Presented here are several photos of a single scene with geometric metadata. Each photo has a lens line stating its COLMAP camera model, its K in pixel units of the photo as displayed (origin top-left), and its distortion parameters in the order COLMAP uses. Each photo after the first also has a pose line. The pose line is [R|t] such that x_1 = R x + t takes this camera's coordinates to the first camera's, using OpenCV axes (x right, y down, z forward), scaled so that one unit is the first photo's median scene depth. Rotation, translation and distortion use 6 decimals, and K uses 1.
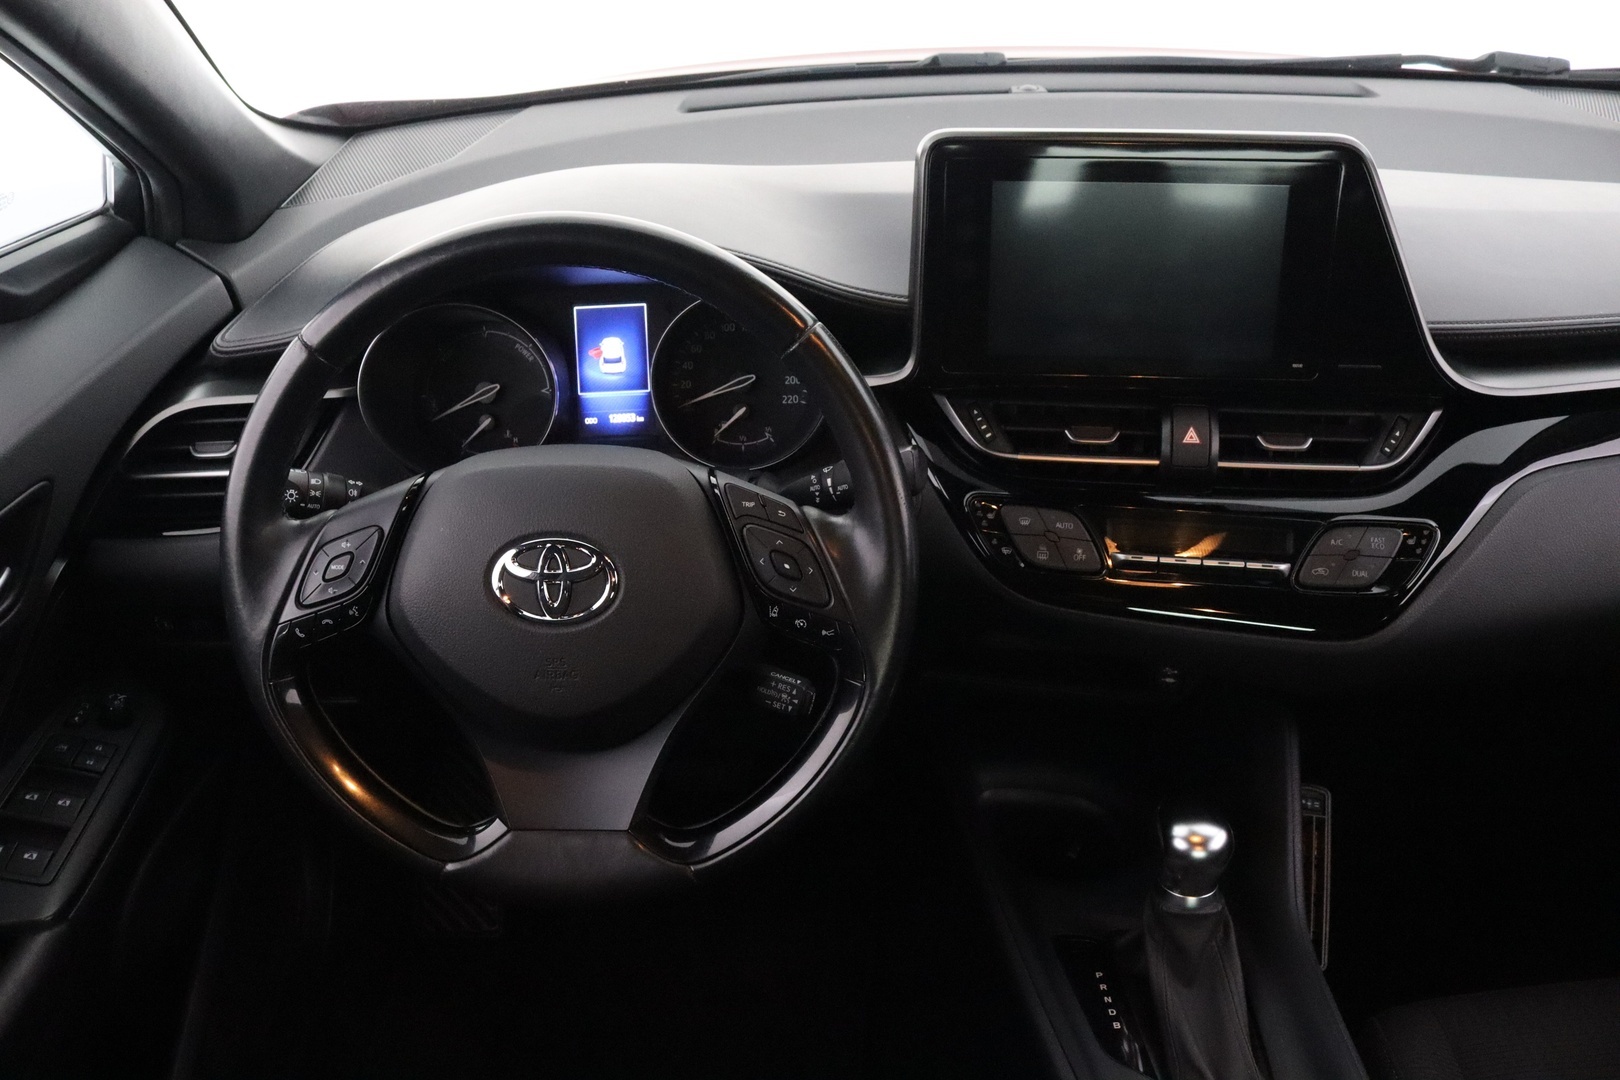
lens RADIAL K [[1323.9, 0, 790.3], [0, 1323.9, 543.2], [0, 0, 1]] dist [-0.150140, 0.116520]
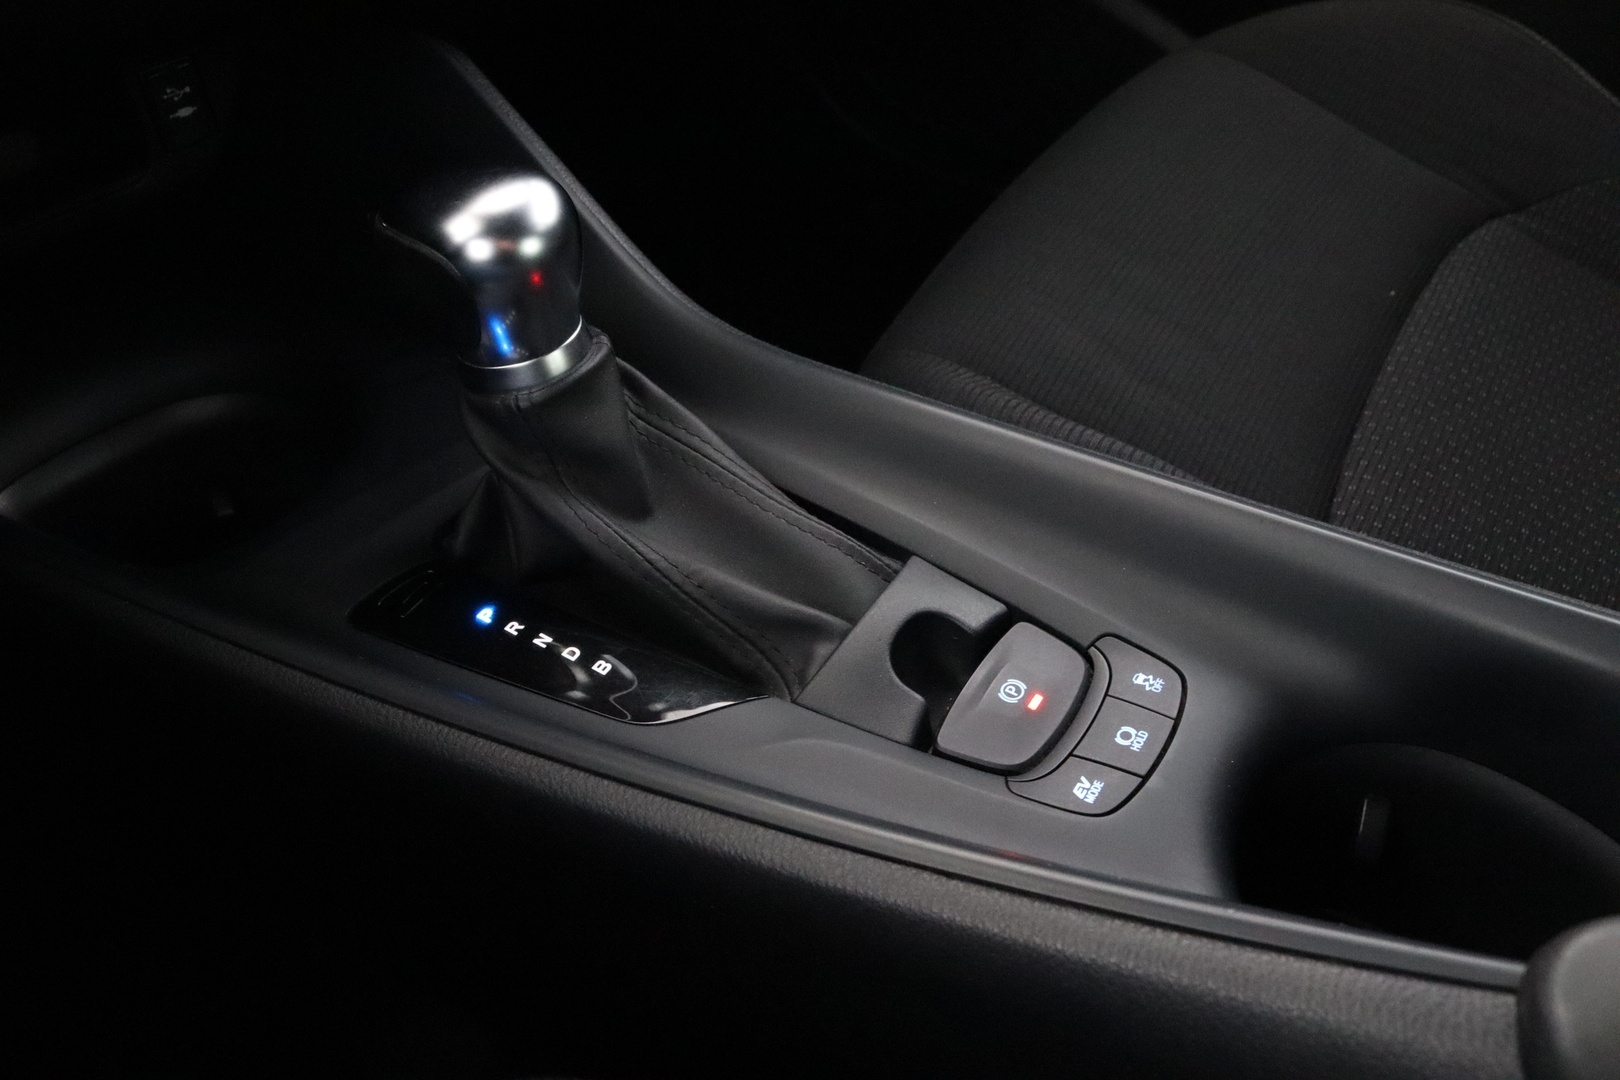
lens RADIAL K [[1323.9, 0, 790.3], [0, 1323.9, 543.2], [0, 0, 1]] dist [-0.150140, 0.116520]
pose [[0.549462, -0.572346, 0.608697, 0.028039], [0.413779, 0.819315, 0.396874, 0.177195], [-0.725864, 0.033799, 0.687008, 0.613701]]
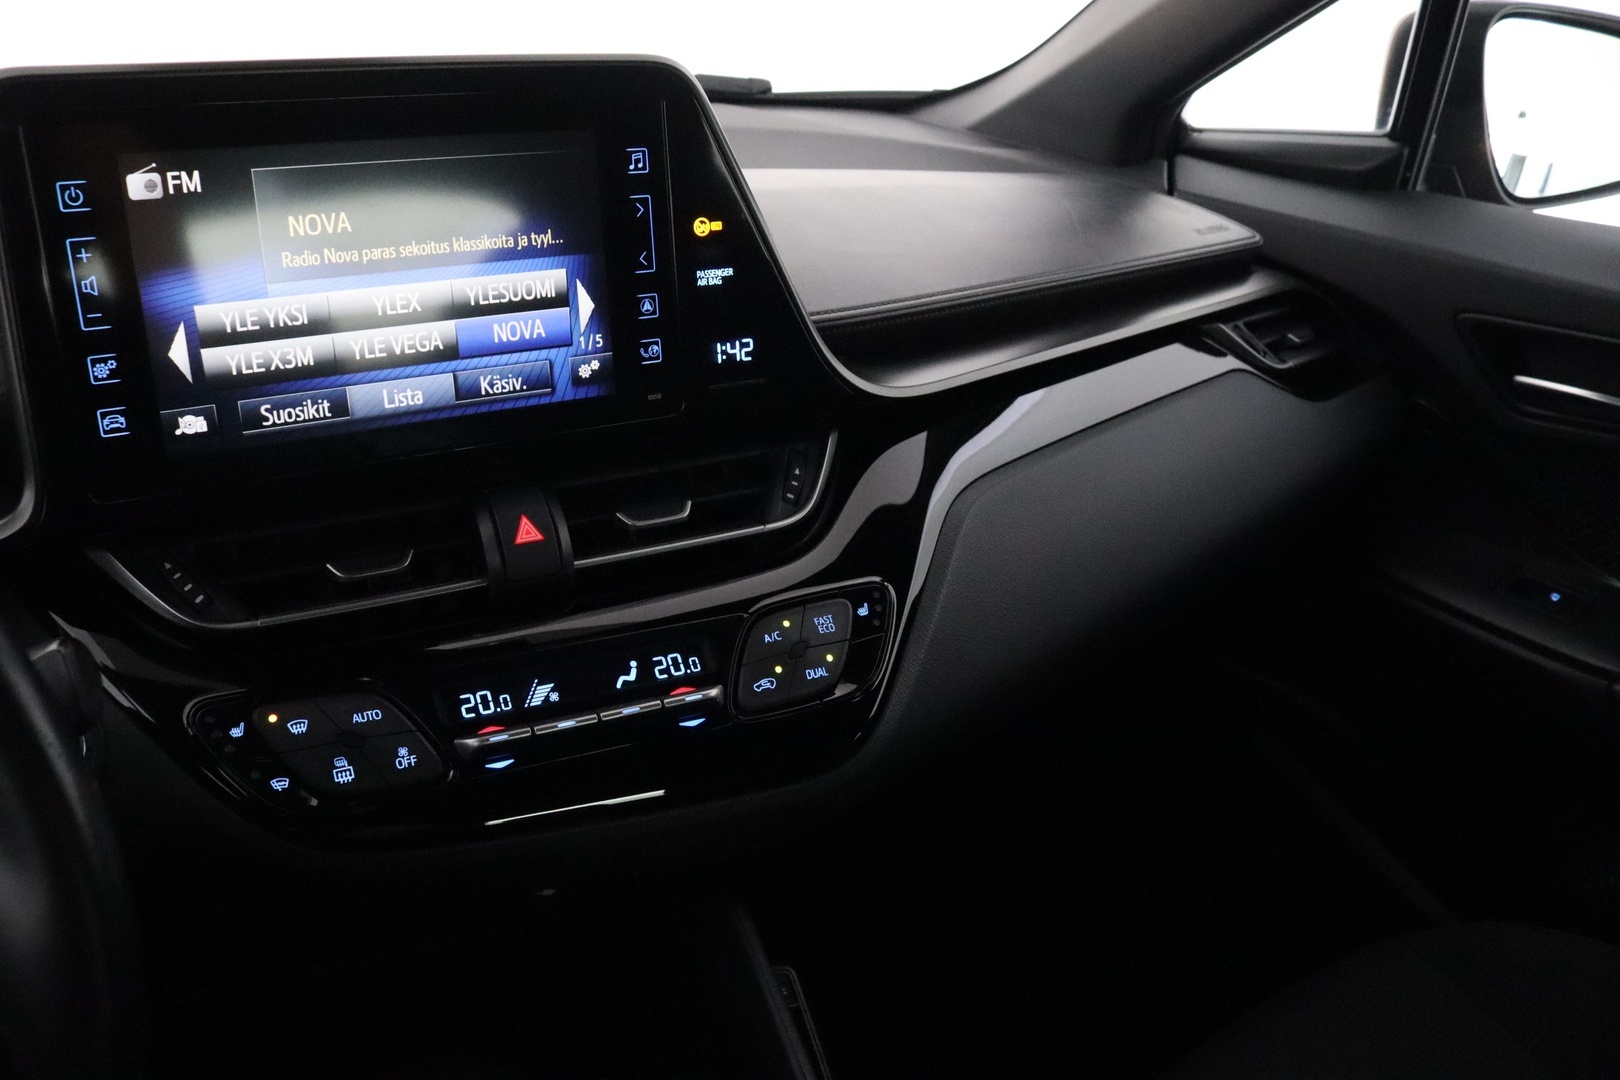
lens RADIAL K [[1323.9, 0, 790.3], [0, 1323.9, 543.2], [0, 0, 1]] dist [-0.150140, 0.116520]
pose [[0.804717, -0.184444, 0.564279, 0.044731], [0.252864, 0.966469, -0.044702, -0.014545], [-0.537113, 0.178658, 0.824373, 0.398698]]
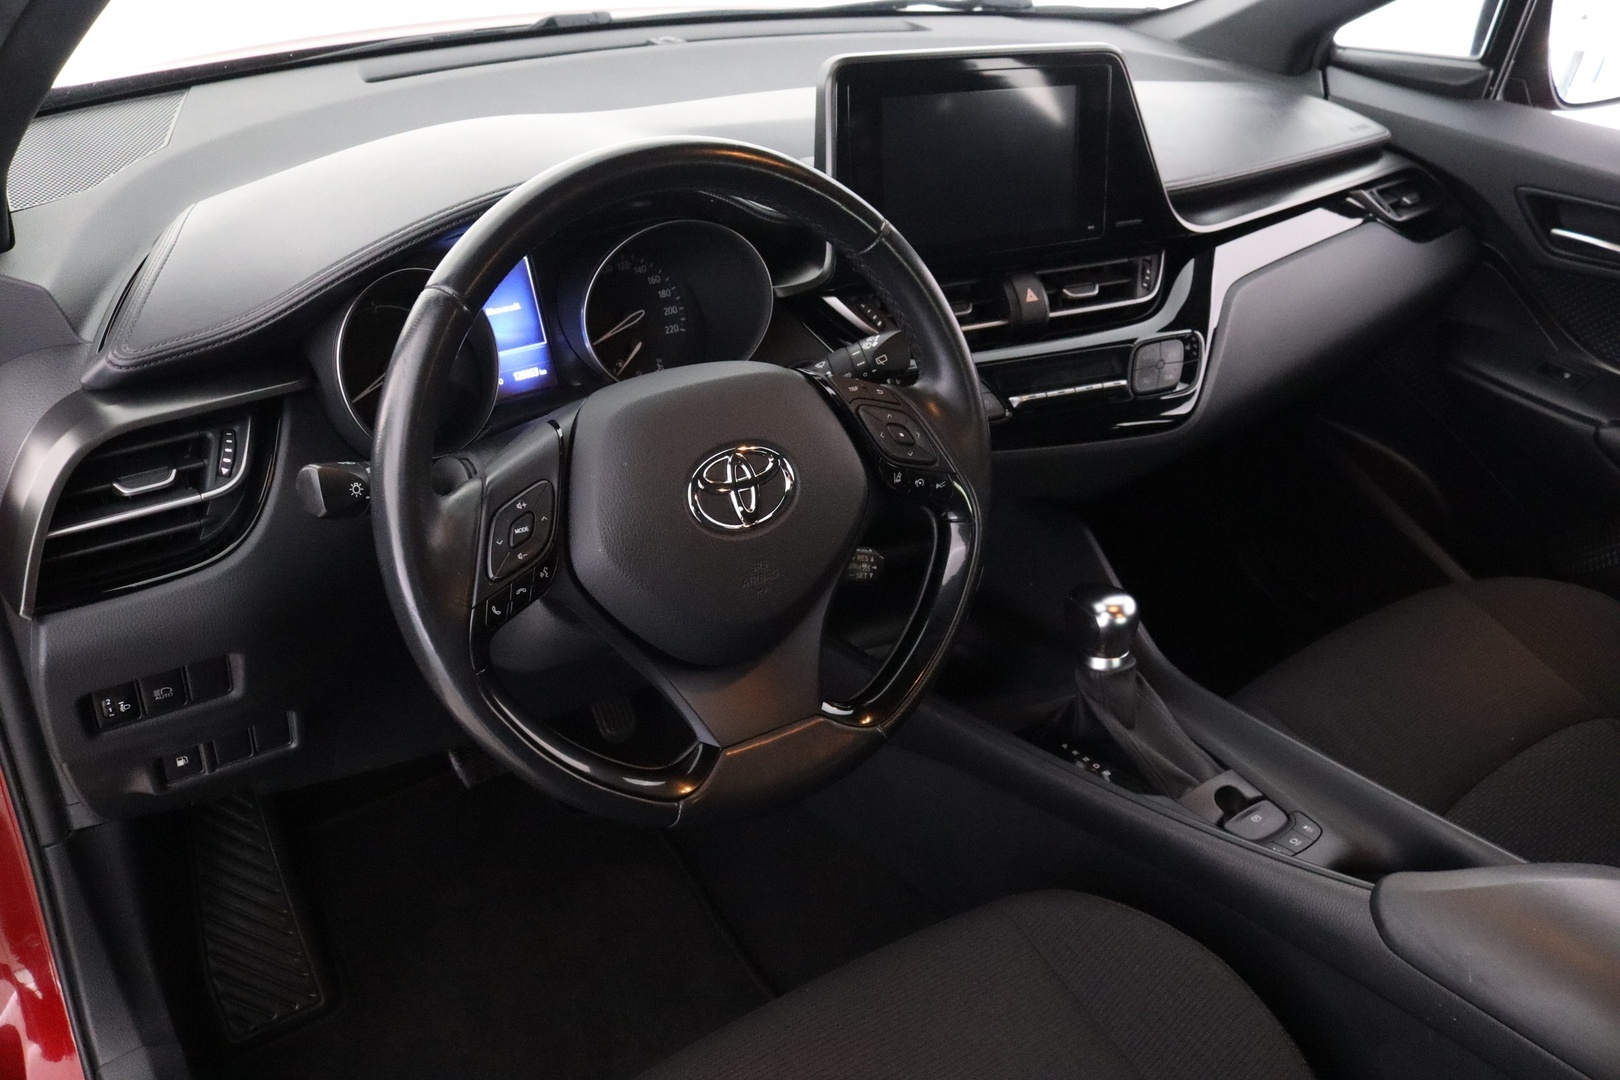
lens RADIAL K [[1323.9, 0, 790.3], [0, 1323.9, 543.2], [0, 0, 1]] dist [-0.150140, 0.116520]
pose [[0.820720, -0.234340, 0.521060, -0.576584], [0.232575, 0.970060, 0.069943, 0.005273], [-0.521849, 0.063782, 0.850650, 0.082957]]
